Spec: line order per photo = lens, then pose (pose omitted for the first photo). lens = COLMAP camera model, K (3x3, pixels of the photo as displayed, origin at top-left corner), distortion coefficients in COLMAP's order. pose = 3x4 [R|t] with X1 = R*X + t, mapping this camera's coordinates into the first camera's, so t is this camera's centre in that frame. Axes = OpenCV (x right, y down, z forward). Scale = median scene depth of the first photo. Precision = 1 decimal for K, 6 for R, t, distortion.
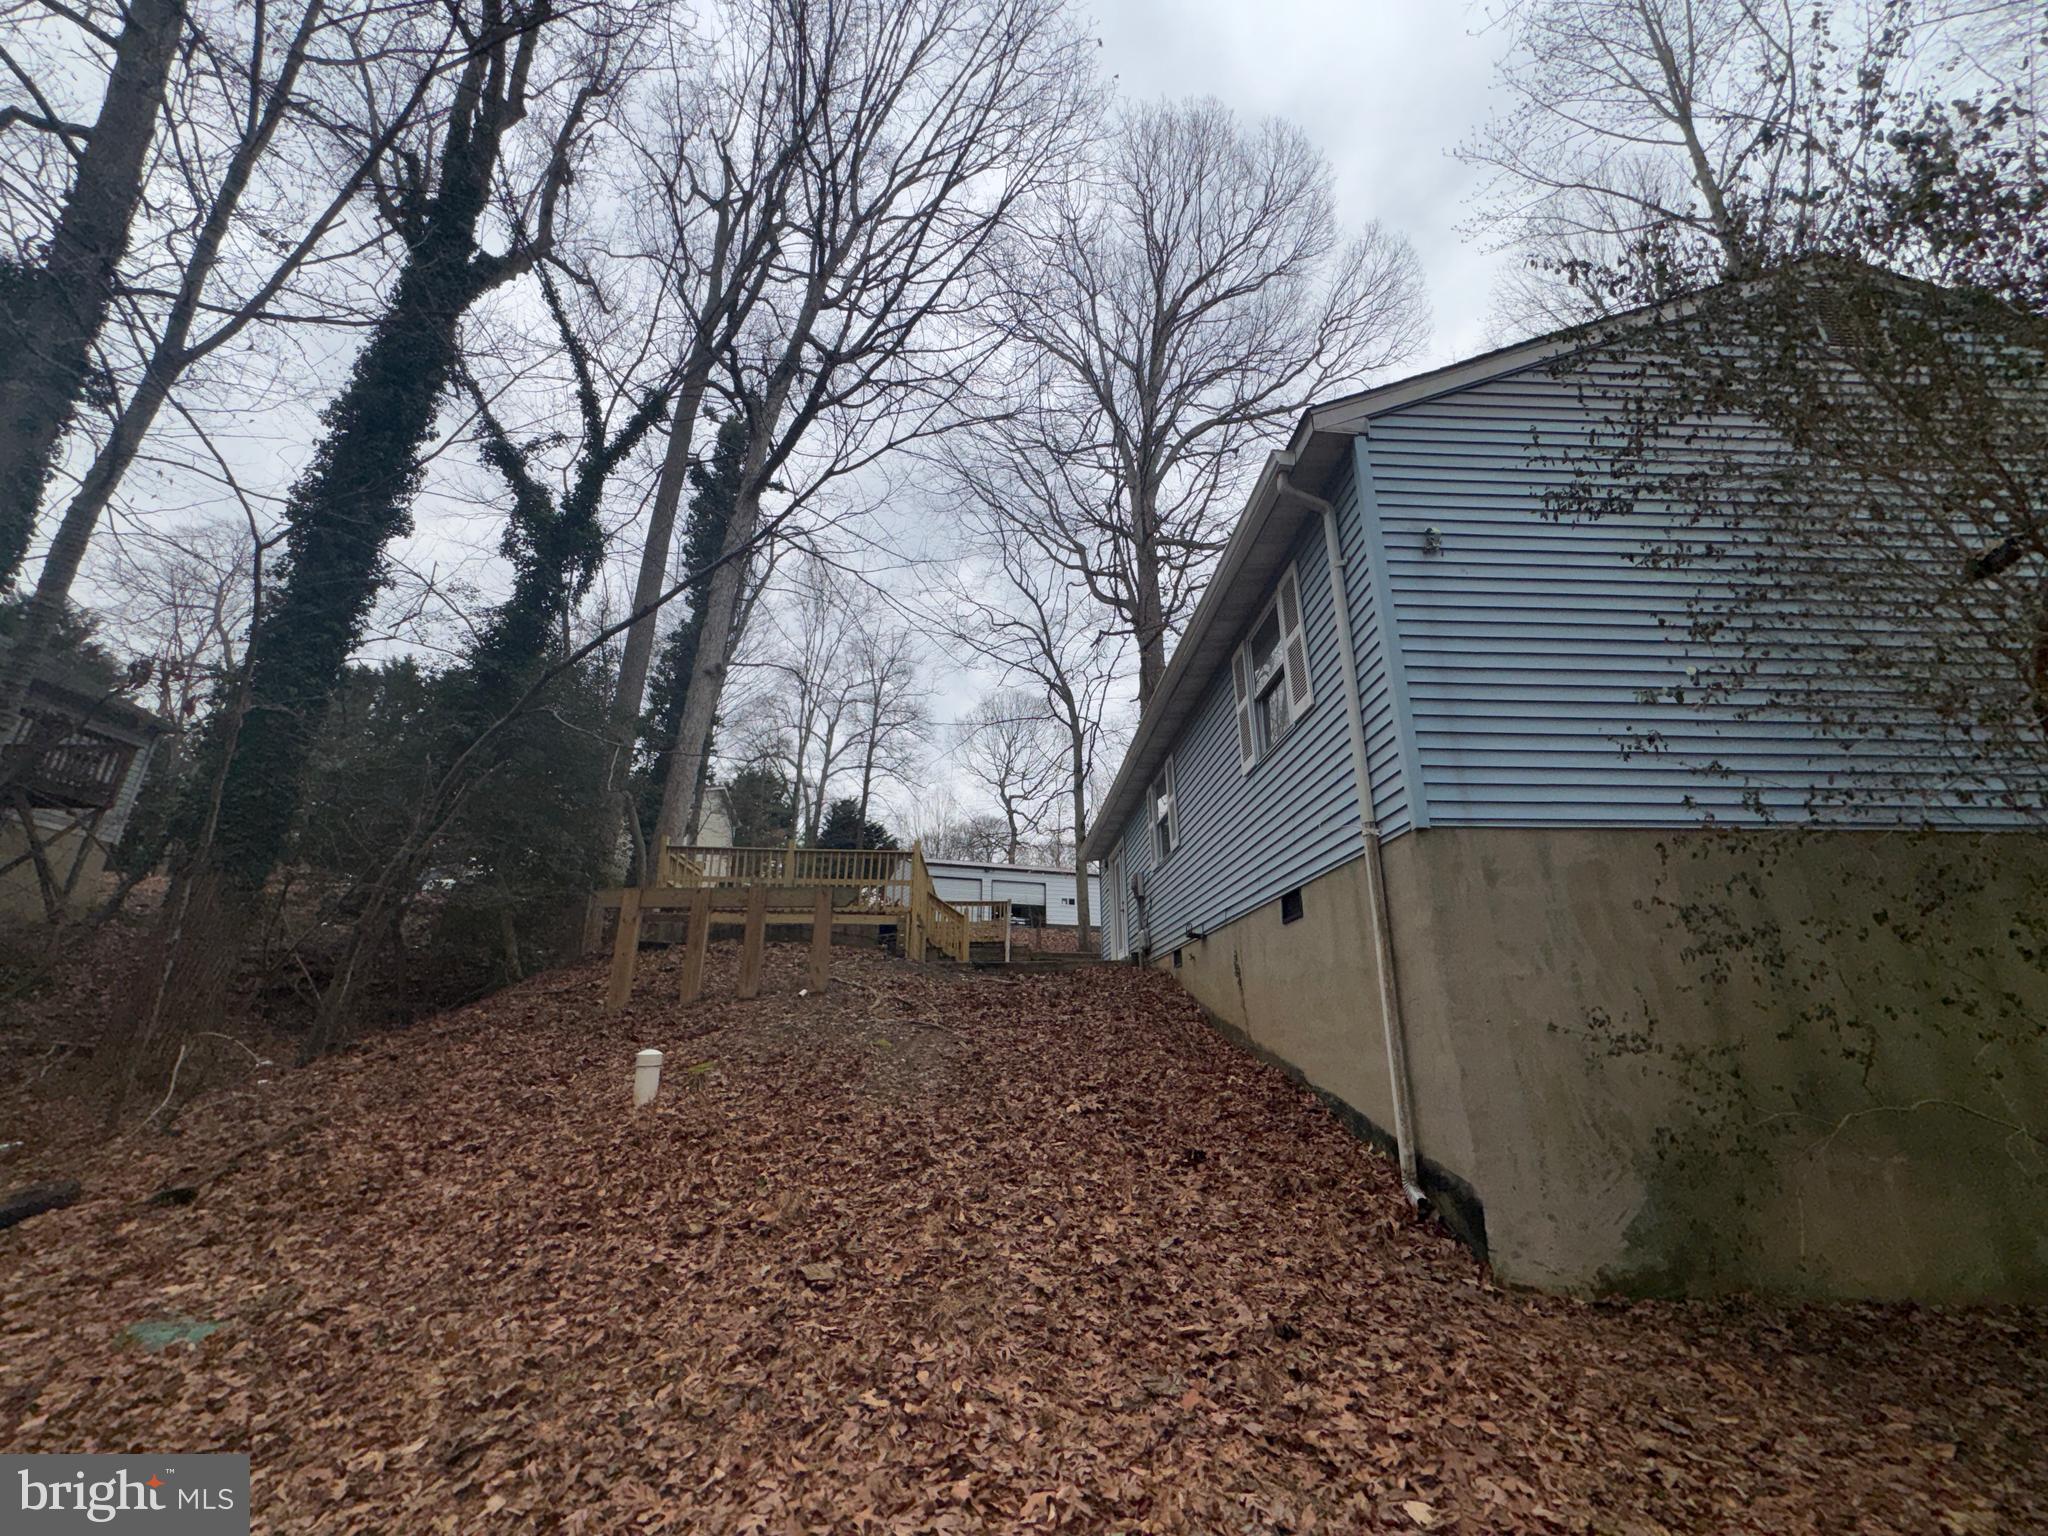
lens RADIAL K [[814.7, 0, 1022.2], [0, 814.7, 761.5], [0, 0, 1]] dist [-0.001100, 0.000903]
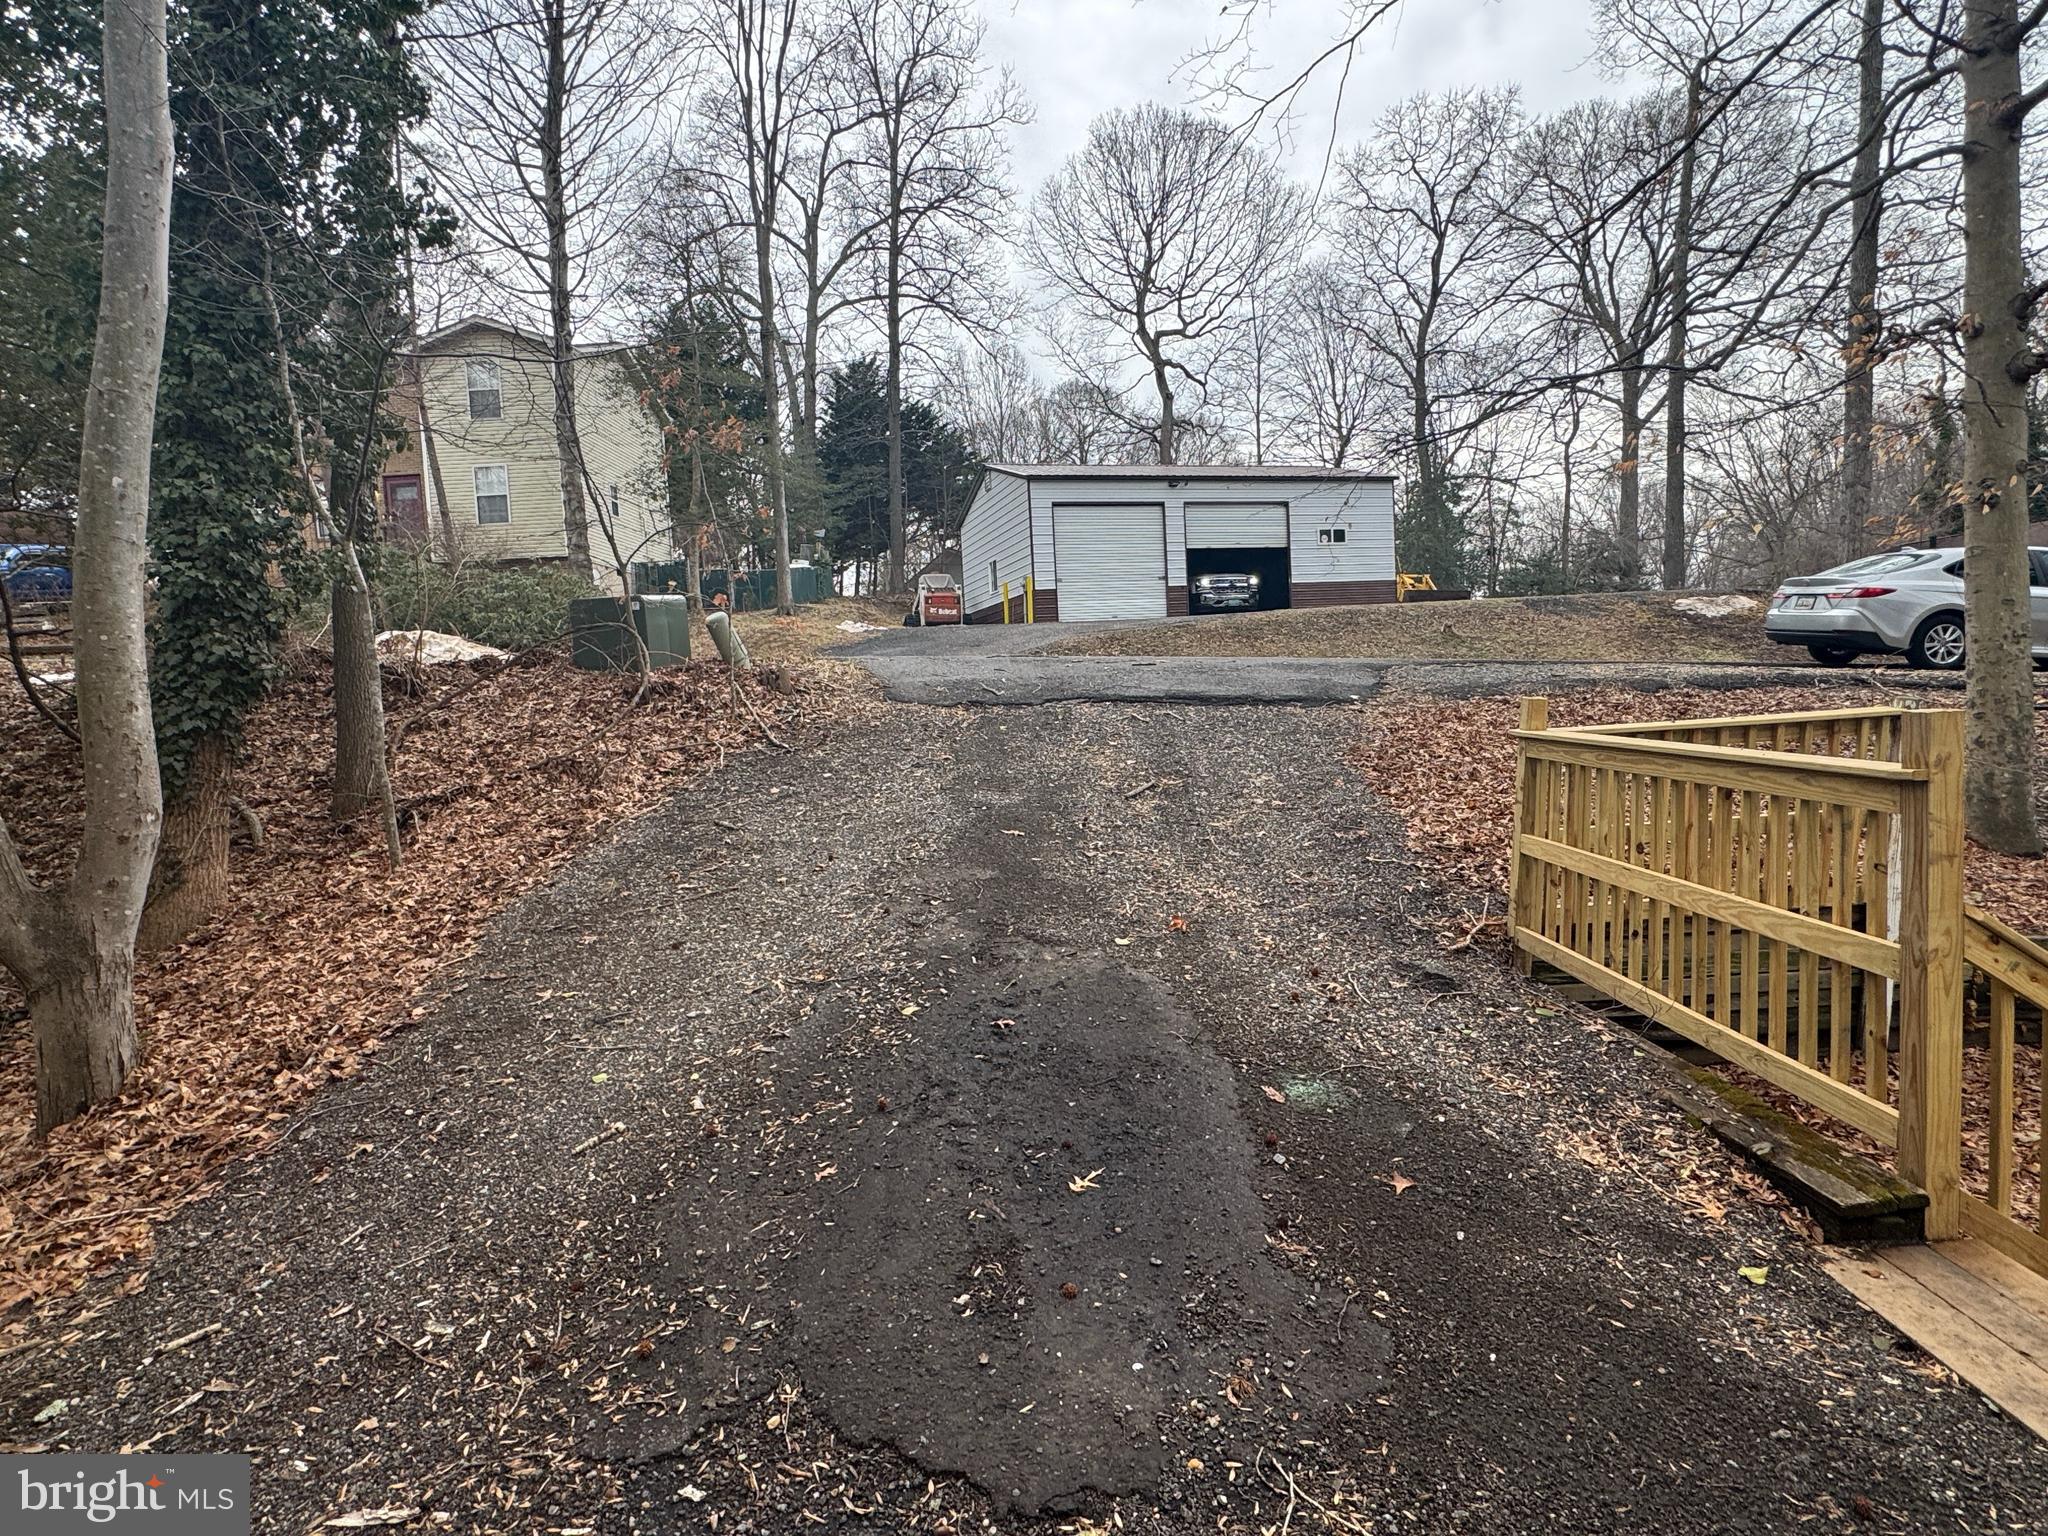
lens RADIAL K [[1103.2, 0, 1021.1], [0, 1103.2, 774.1], [0, 0, 1]] dist [-0.000349, -0.000108]
pose [[0.995672, -0.042055, -0.082878, -0.055319], [0.071178, 0.918458, 0.389061, 0.020018], [0.059758, -0.393277, 0.917476, 0.210595]]
